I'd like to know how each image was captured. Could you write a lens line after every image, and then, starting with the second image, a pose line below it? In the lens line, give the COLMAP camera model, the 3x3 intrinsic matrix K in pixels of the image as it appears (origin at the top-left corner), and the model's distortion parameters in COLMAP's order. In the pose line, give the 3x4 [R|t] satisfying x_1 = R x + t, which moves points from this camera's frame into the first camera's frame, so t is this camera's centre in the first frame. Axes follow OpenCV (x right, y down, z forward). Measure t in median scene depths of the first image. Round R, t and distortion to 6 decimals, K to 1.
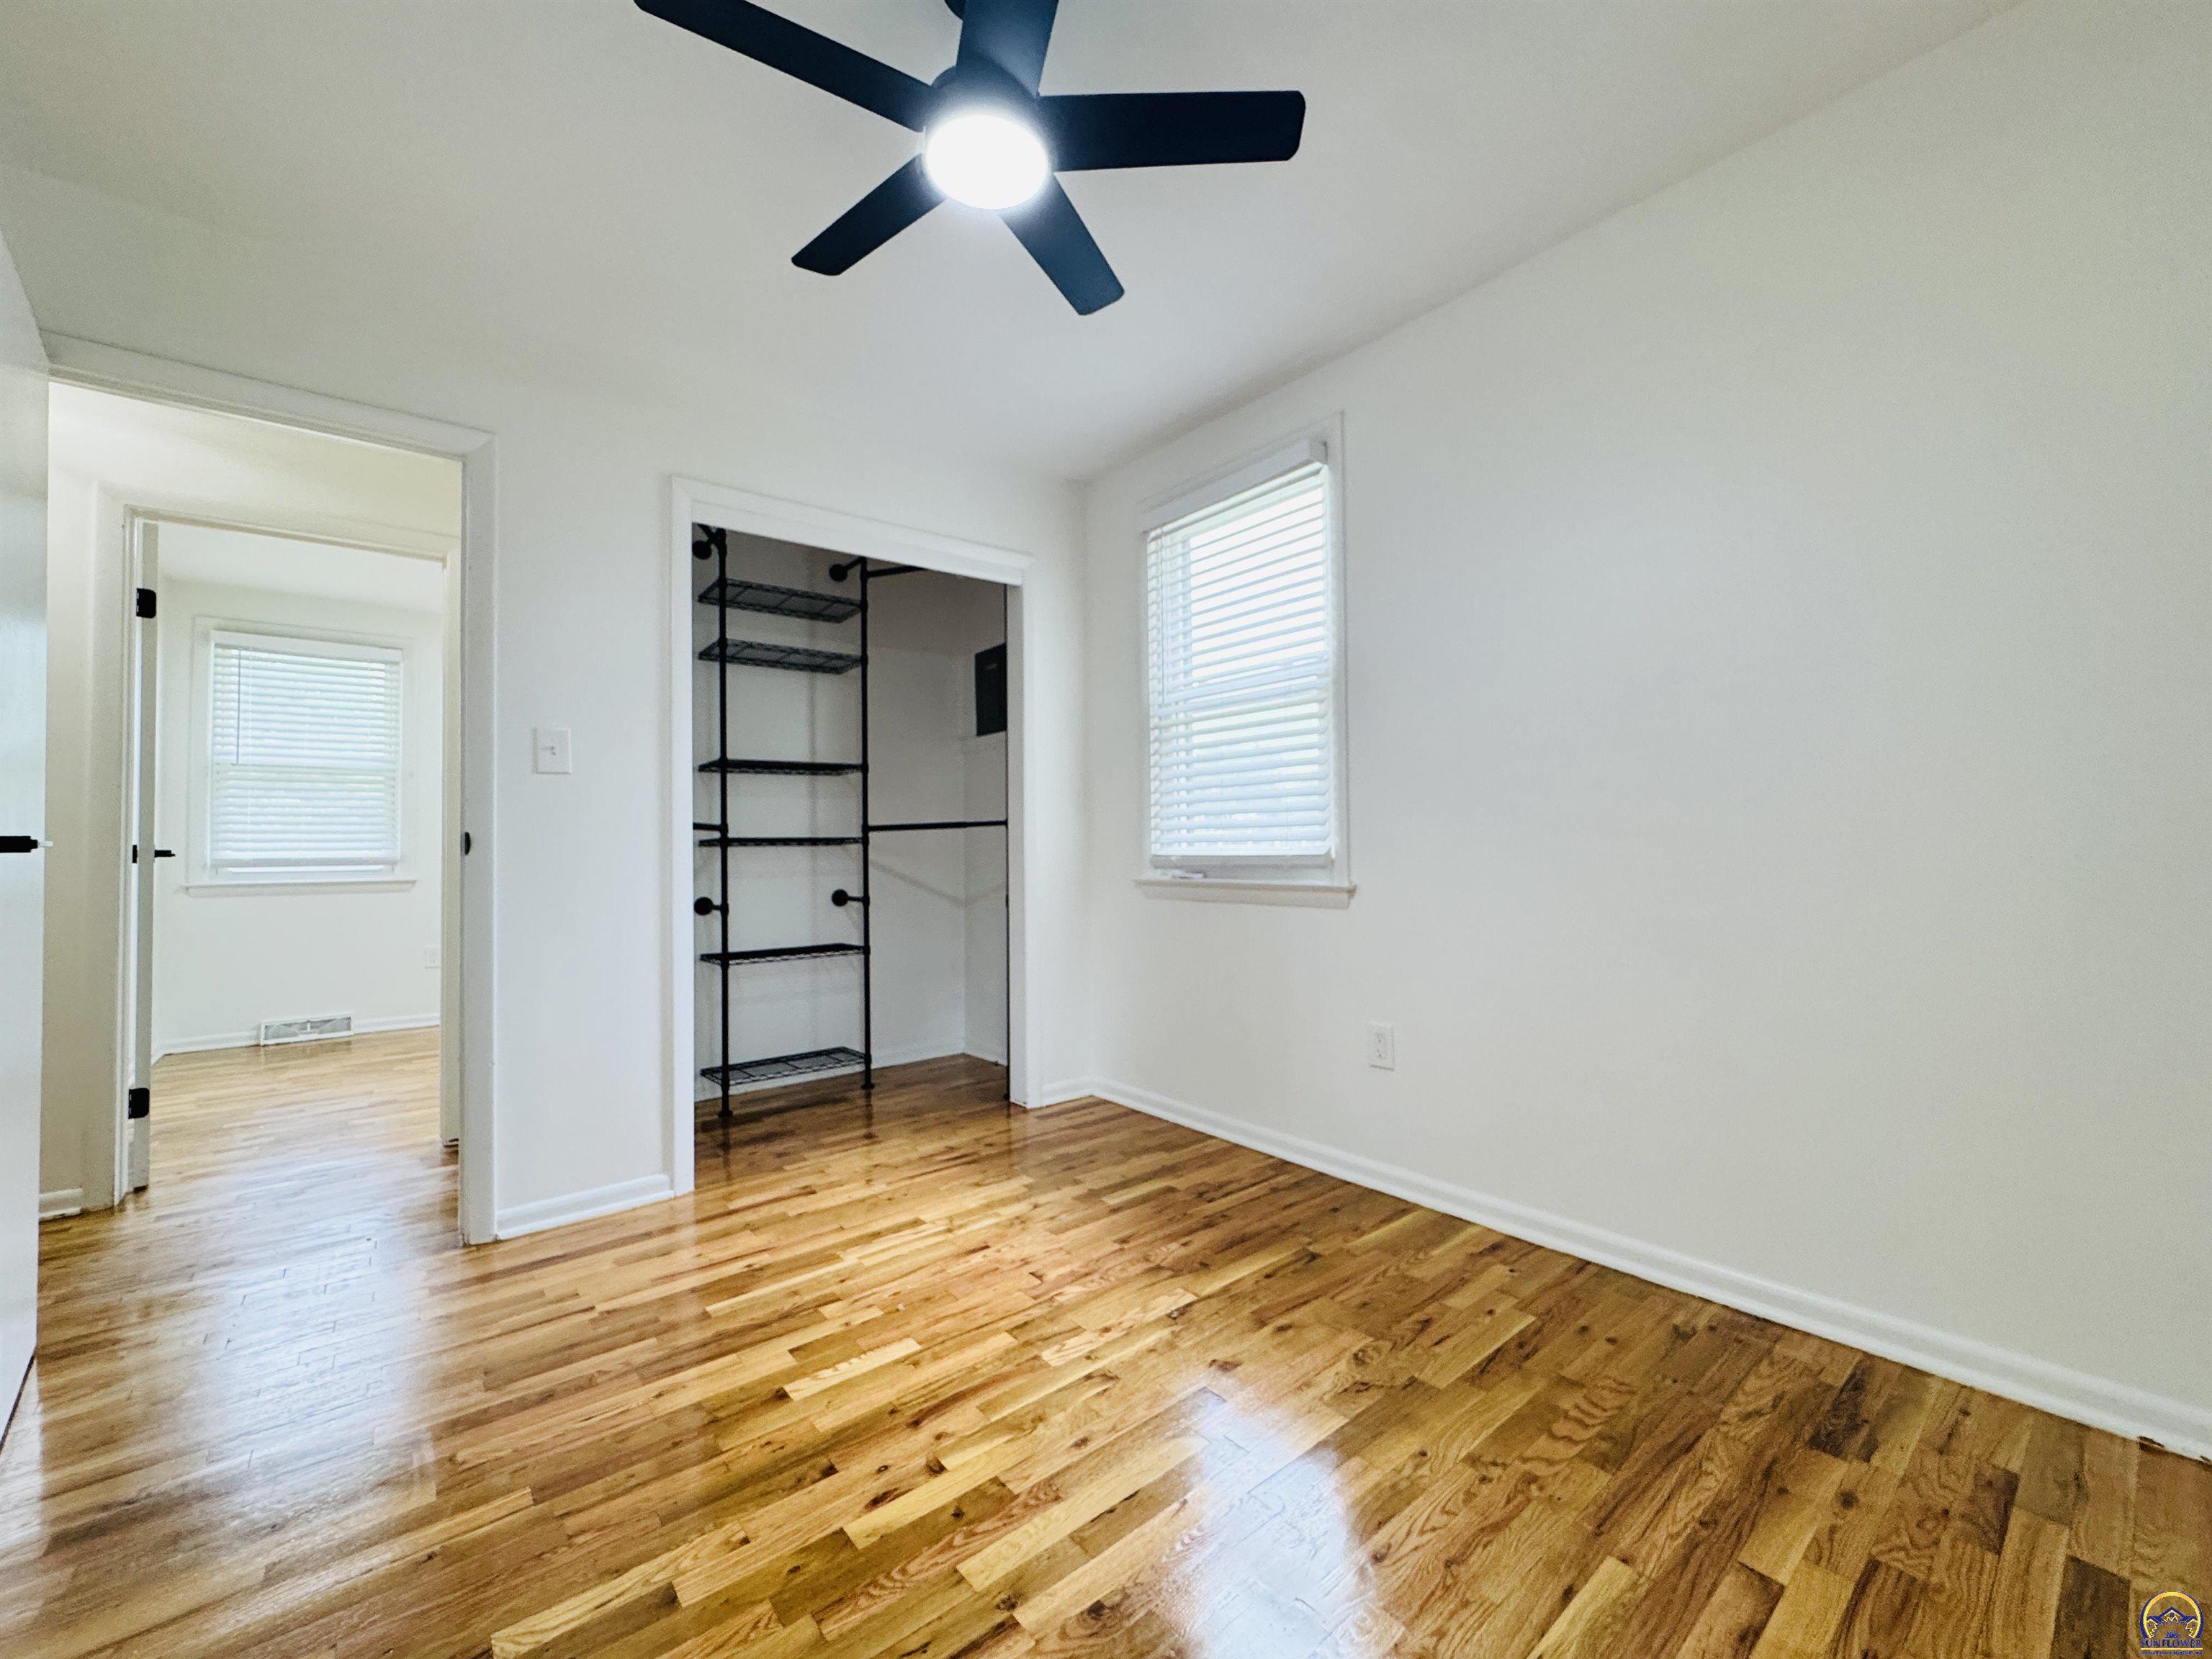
lens RADIAL K [[897.0, 0, 1113.0], [0, 897.0, 826.8], [0, 0, 1]] dist [-0.003314, 0.000404]
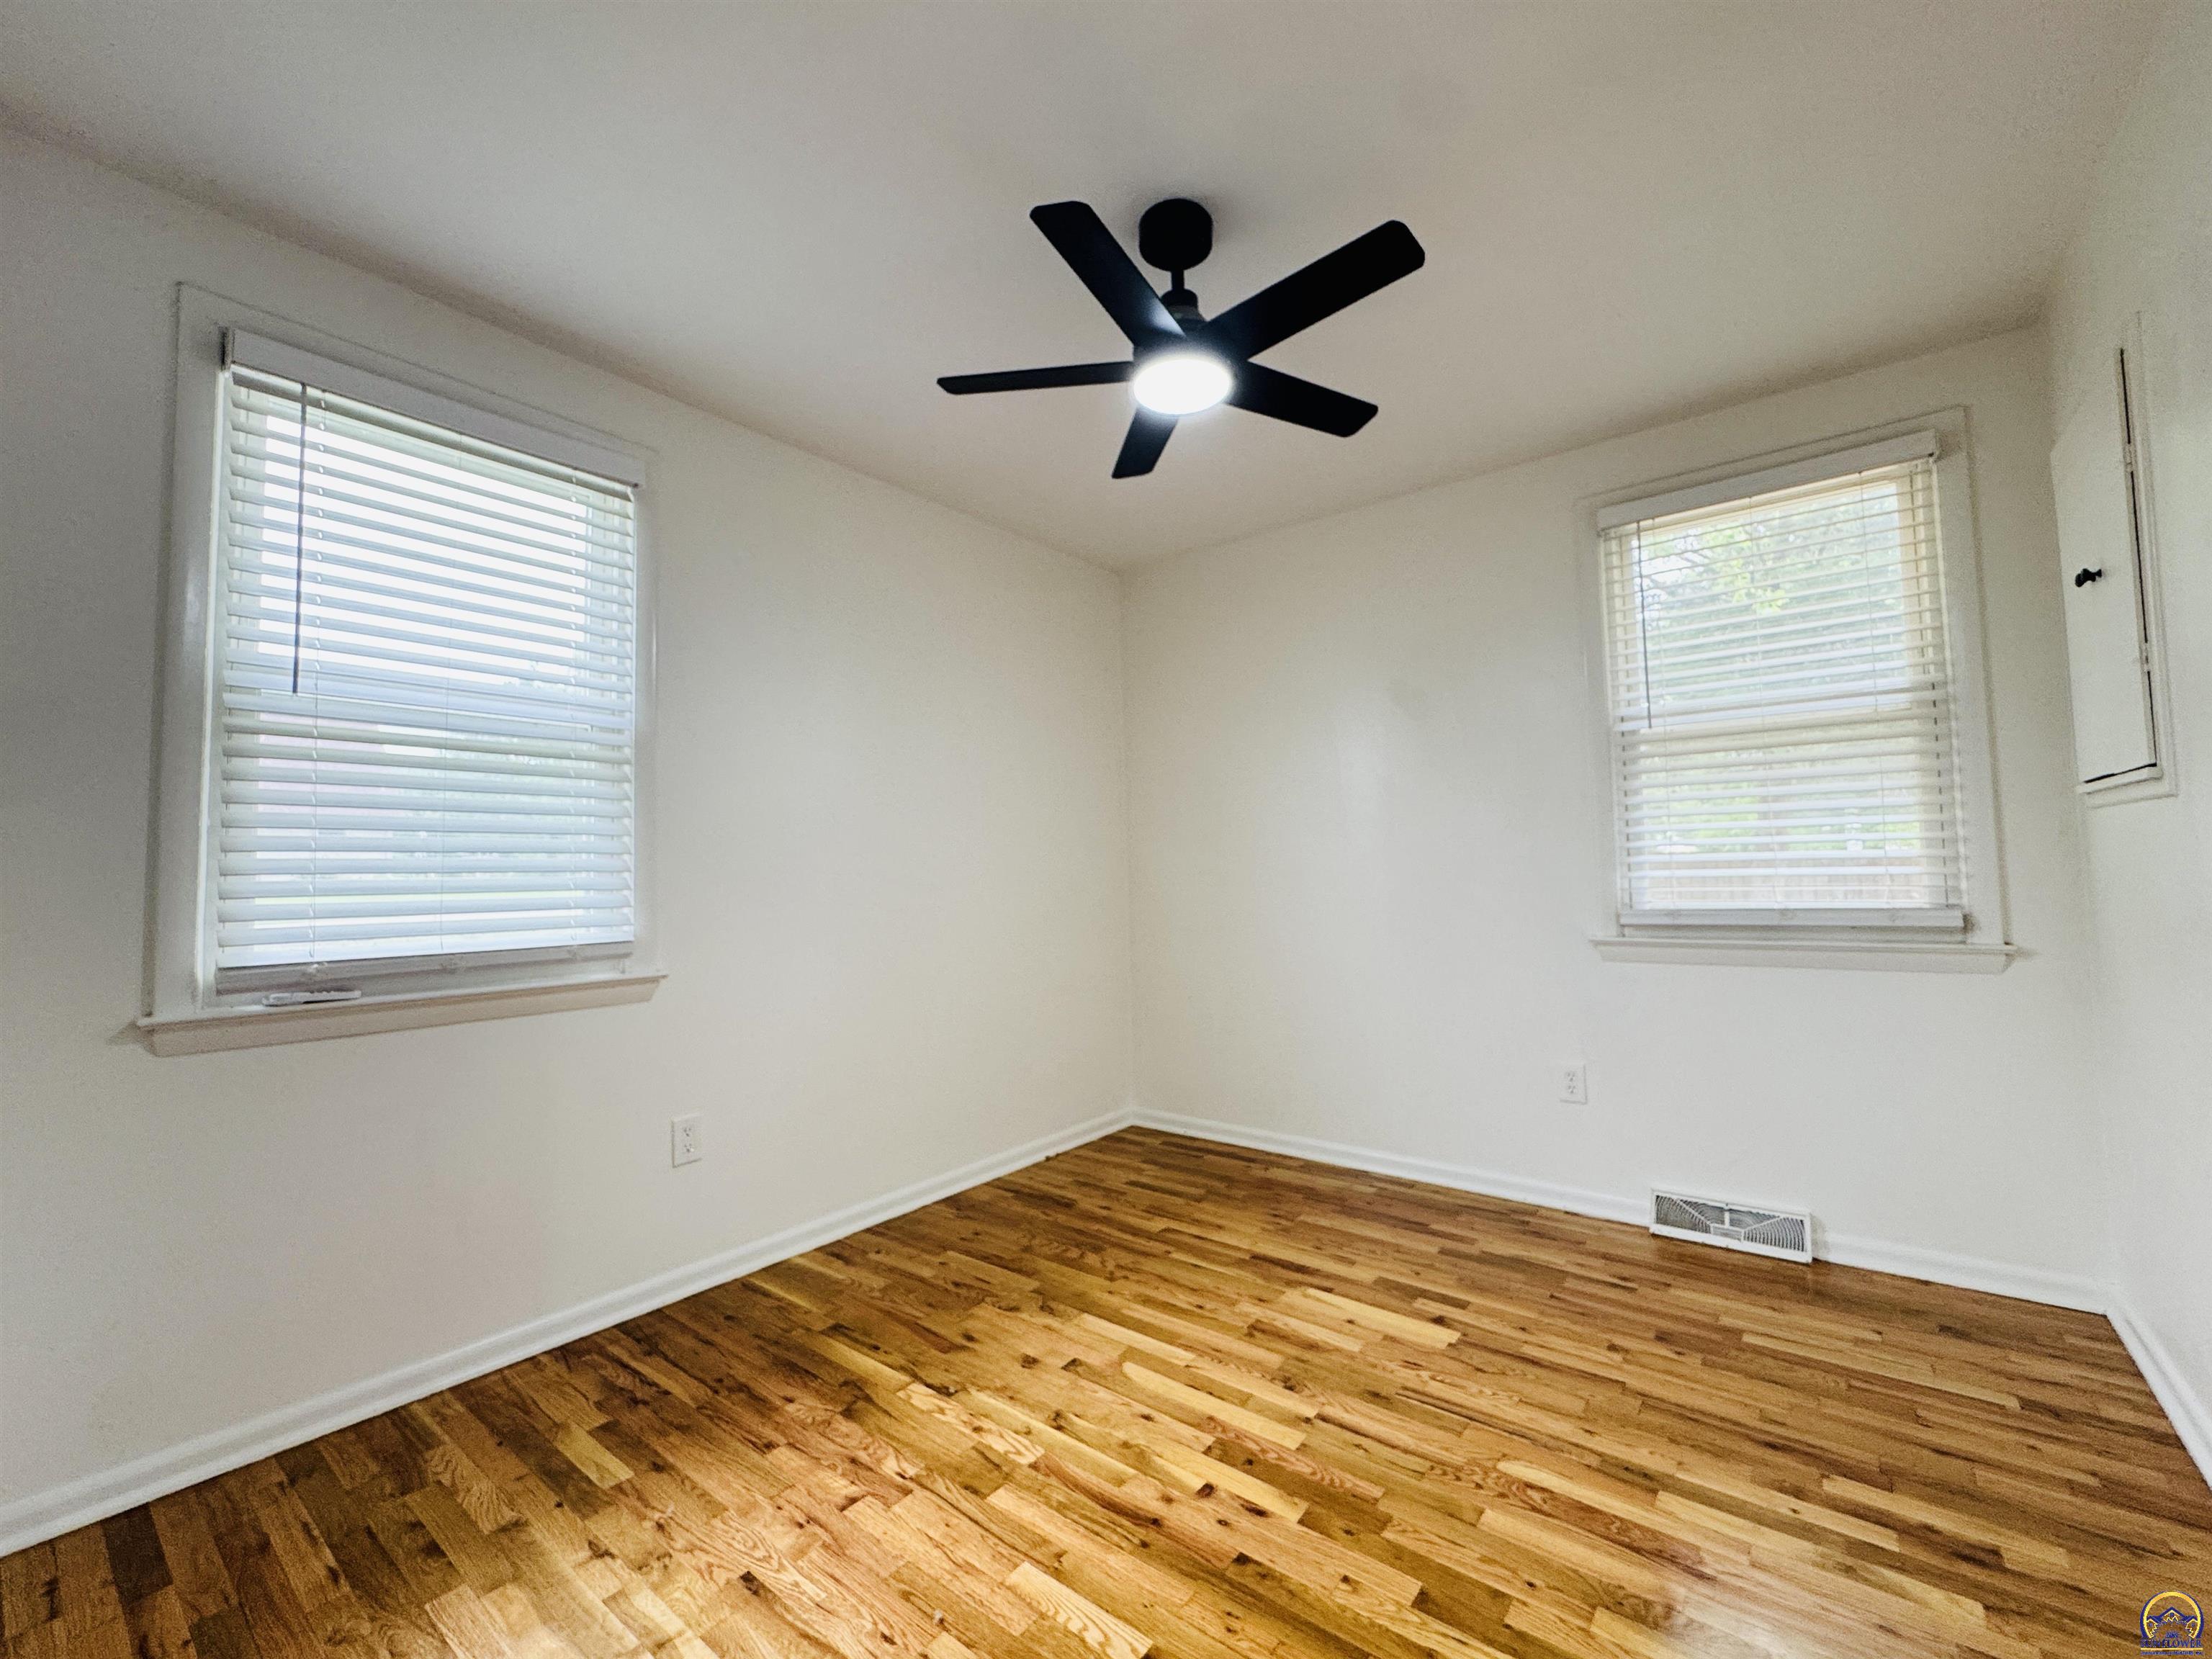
lens RADIAL K [[897.0, 0, 1113.4], [0, 897.0, 828.2], [0, 0, 1]] dist [-0.003314, 0.000404]
pose [[-0.215031, 0.067863, 0.974246, -1.108119], [-0.003036, 0.997531, -0.070155, -0.029624], [-0.976602, -0.018043, -0.214294, 1.145657]]
